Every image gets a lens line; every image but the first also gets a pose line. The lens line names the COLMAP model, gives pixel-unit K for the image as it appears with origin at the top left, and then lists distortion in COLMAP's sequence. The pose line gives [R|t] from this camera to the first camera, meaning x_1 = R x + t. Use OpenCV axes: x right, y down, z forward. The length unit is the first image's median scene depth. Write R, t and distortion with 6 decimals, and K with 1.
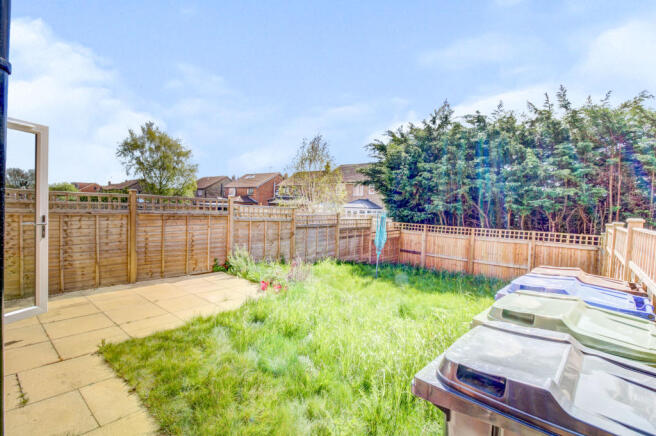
lens RADIAL K [[311.9, 0, 328.0], [0, 311.9, 218.0], [0, 0, 1]] dist [0.001851, -0.012590]
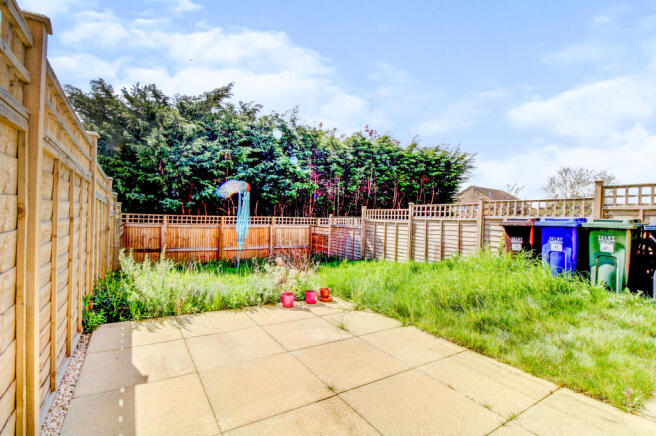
lens RADIAL K [[311.9, 0, 328.0], [0, 311.9, 218.0], [0, 0, 1]] dist [0.001851, -0.012590]
pose [[0.285843, -0.057165, 0.956570, -0.342587], [-0.002997, 0.998161, 0.060546, -0.020230], [-0.958272, -0.020173, 0.285146, 0.370165]]
